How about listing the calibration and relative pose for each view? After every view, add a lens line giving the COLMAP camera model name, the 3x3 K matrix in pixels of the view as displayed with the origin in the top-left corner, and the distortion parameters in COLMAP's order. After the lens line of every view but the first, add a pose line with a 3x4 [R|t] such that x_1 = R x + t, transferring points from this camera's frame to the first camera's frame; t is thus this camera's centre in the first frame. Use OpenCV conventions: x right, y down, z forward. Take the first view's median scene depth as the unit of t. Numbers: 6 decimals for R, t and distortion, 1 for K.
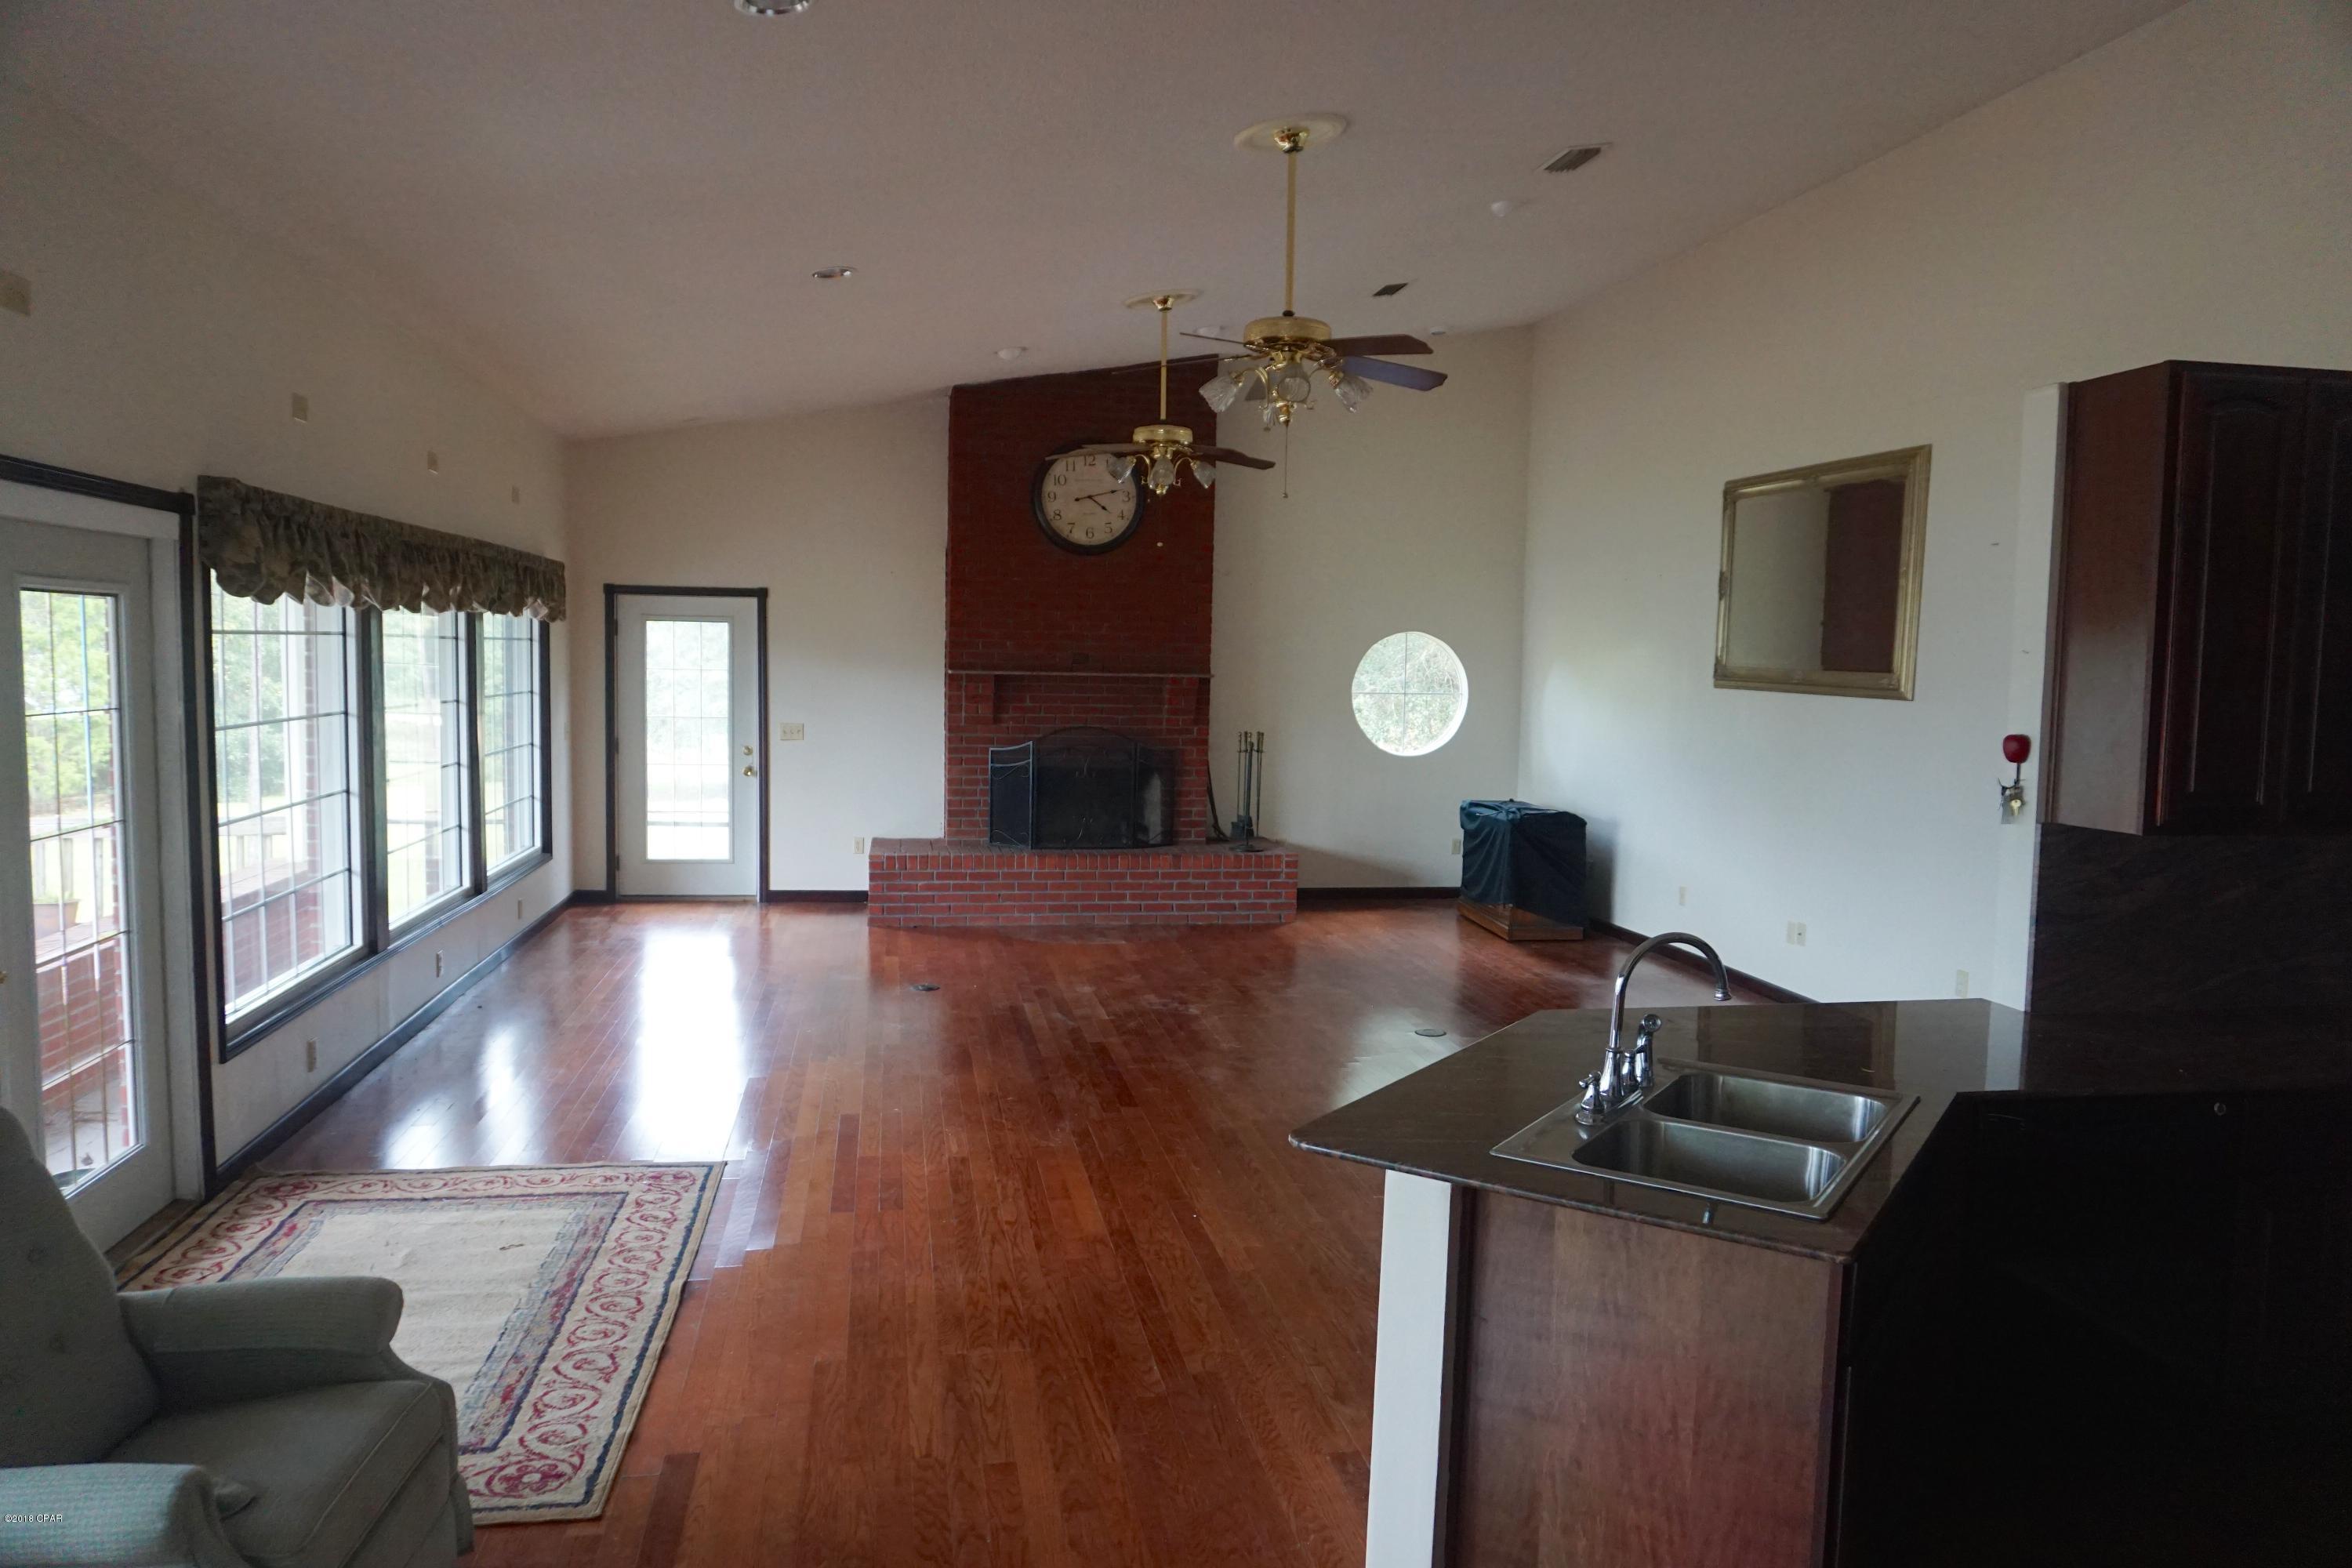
lens RADIAL K [[1543.9, 0, 1182.7], [0, 1543.9, 774.1], [0, 0, 1]] dist [-0.055936, 0.036768]
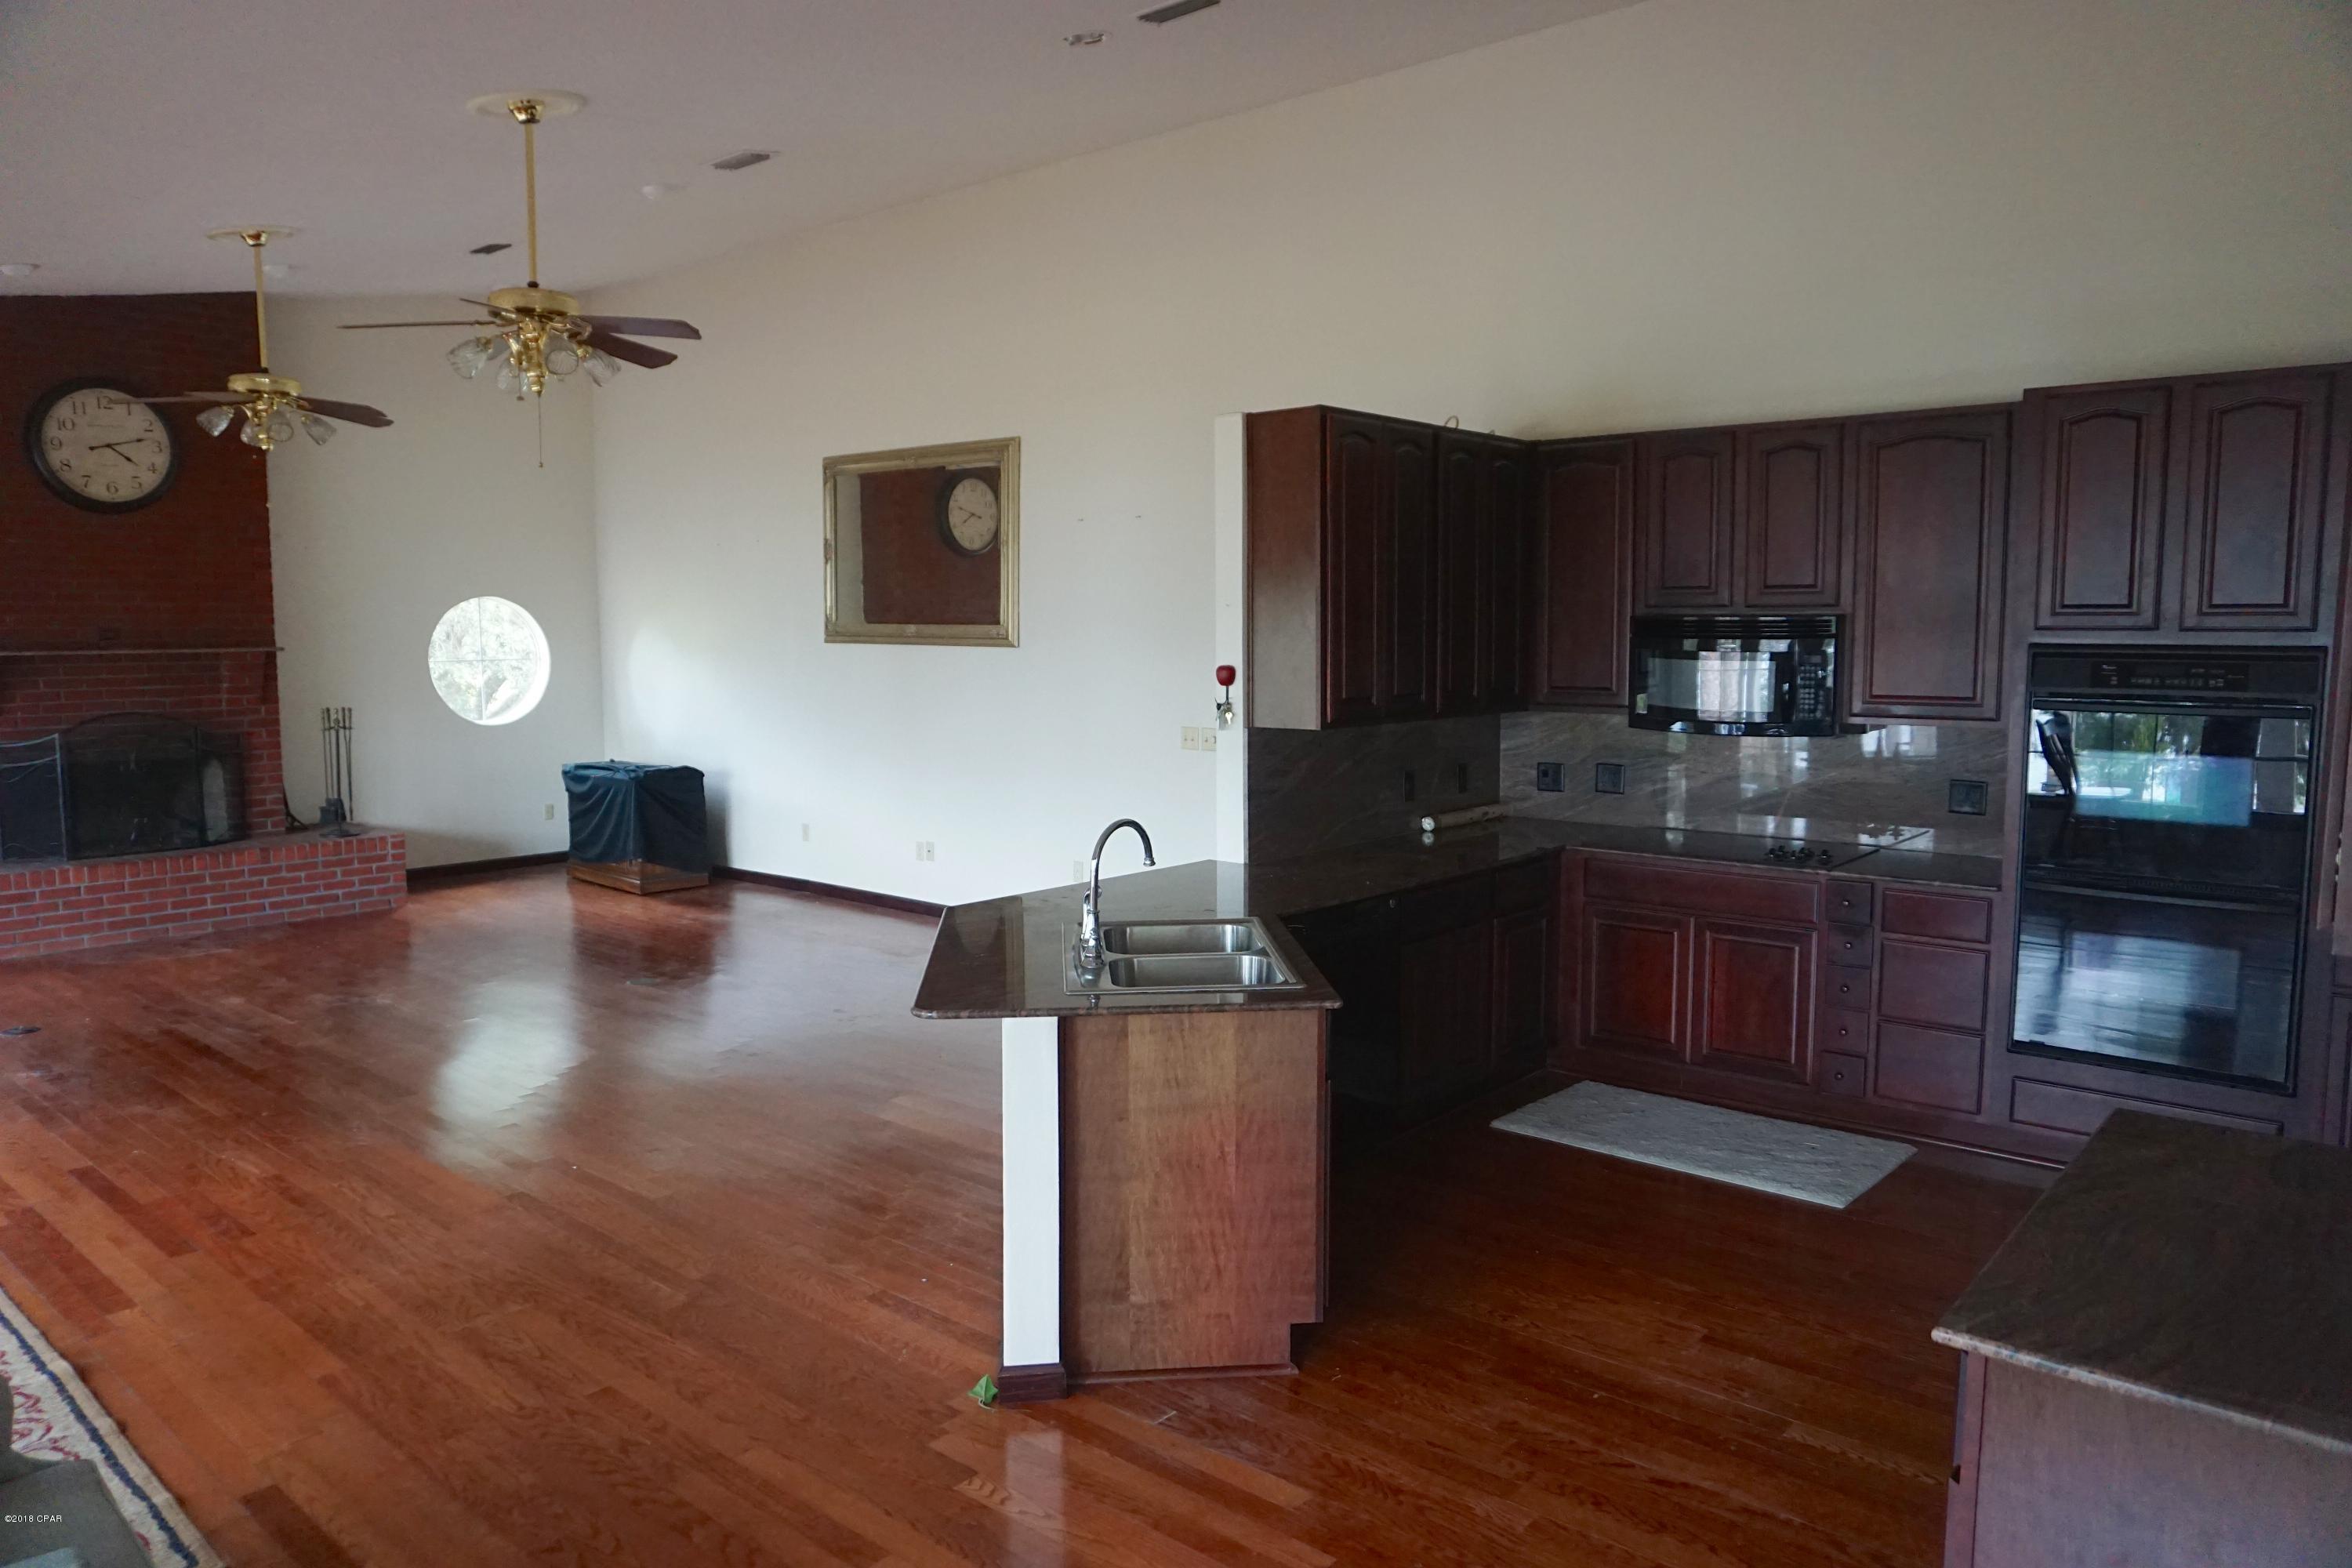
lens RADIAL K [[1543.9, 0, 1155.2], [0, 1543.9, 763.5], [0, 0, 1]] dist [-0.055936, 0.036768]
pose [[0.782120, -0.077915, 0.618238, -0.256967], [0.066077, 0.996928, 0.042047, -0.000131], [-0.619615, 0.007966, 0.784866, -0.040938]]
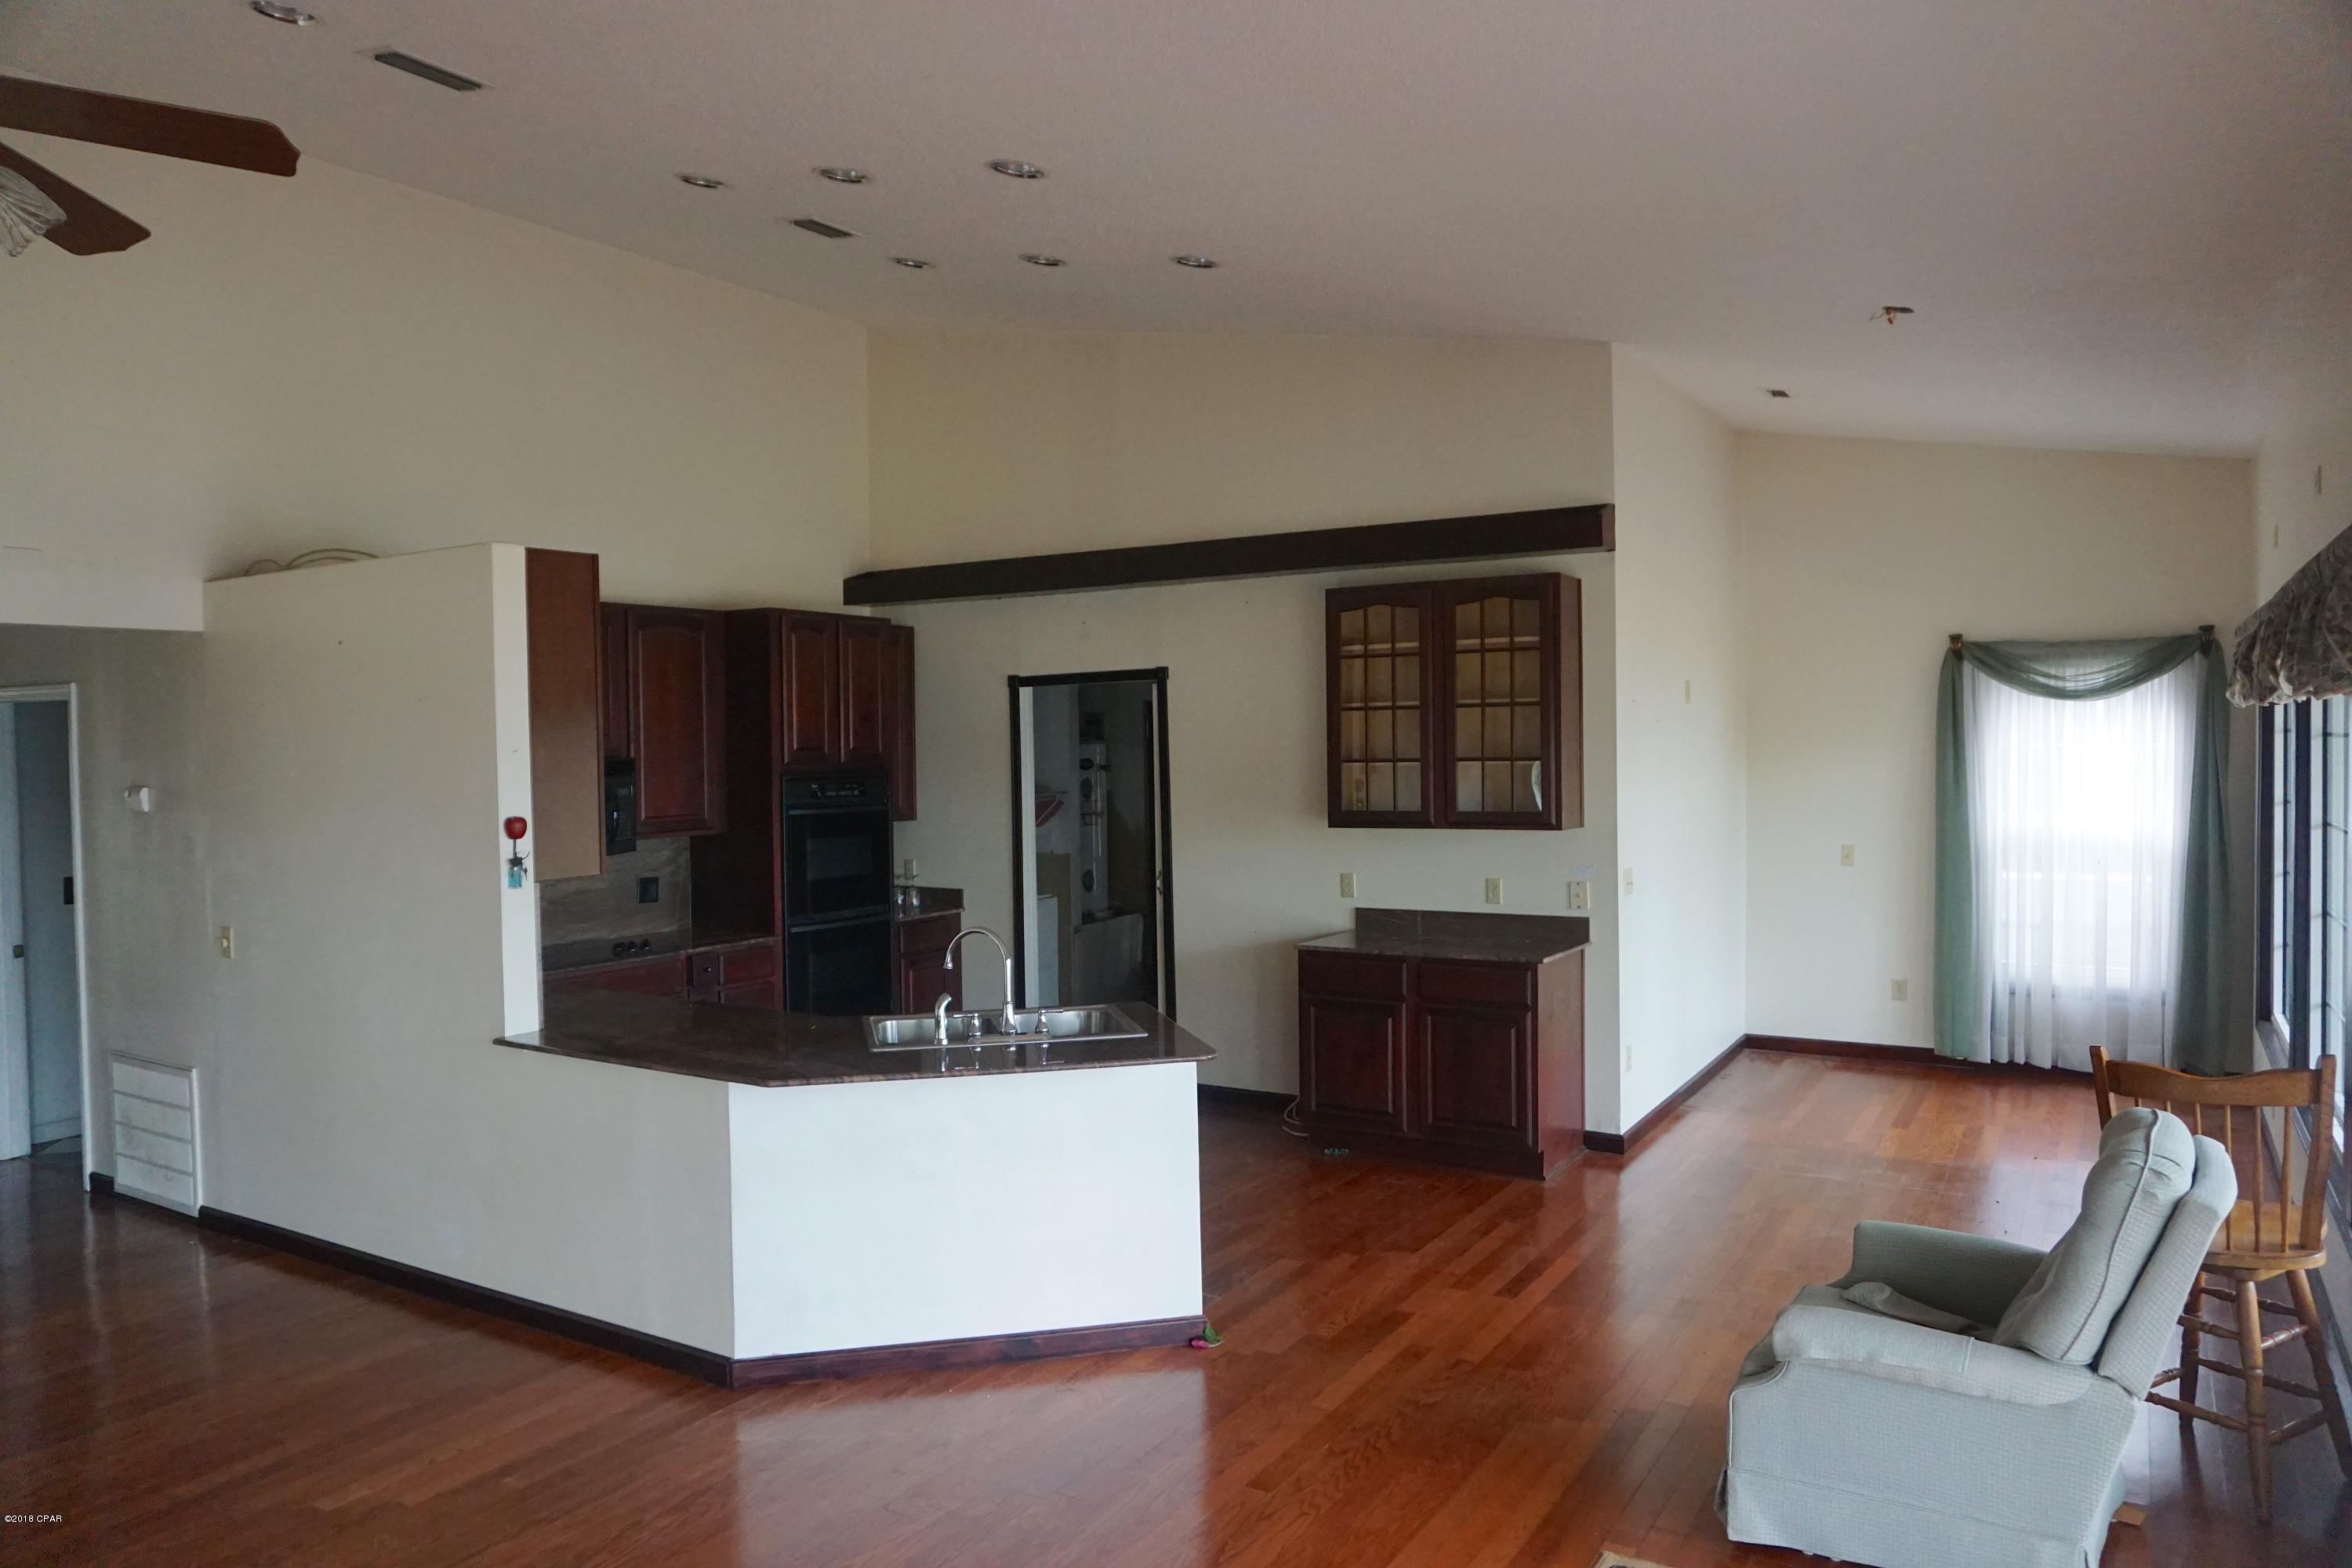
lens RADIAL K [[1543.9, 0, 1183.6], [0, 1543.9, 782.8], [0, 0, 1]] dist [-0.055936, 0.036768]
pose [[-0.736678, -0.028470, 0.675644, -0.482950], [0.050246, 0.994047, 0.096672, -0.101157], [-0.674374, 0.105165, -0.730863, 1.057113]]
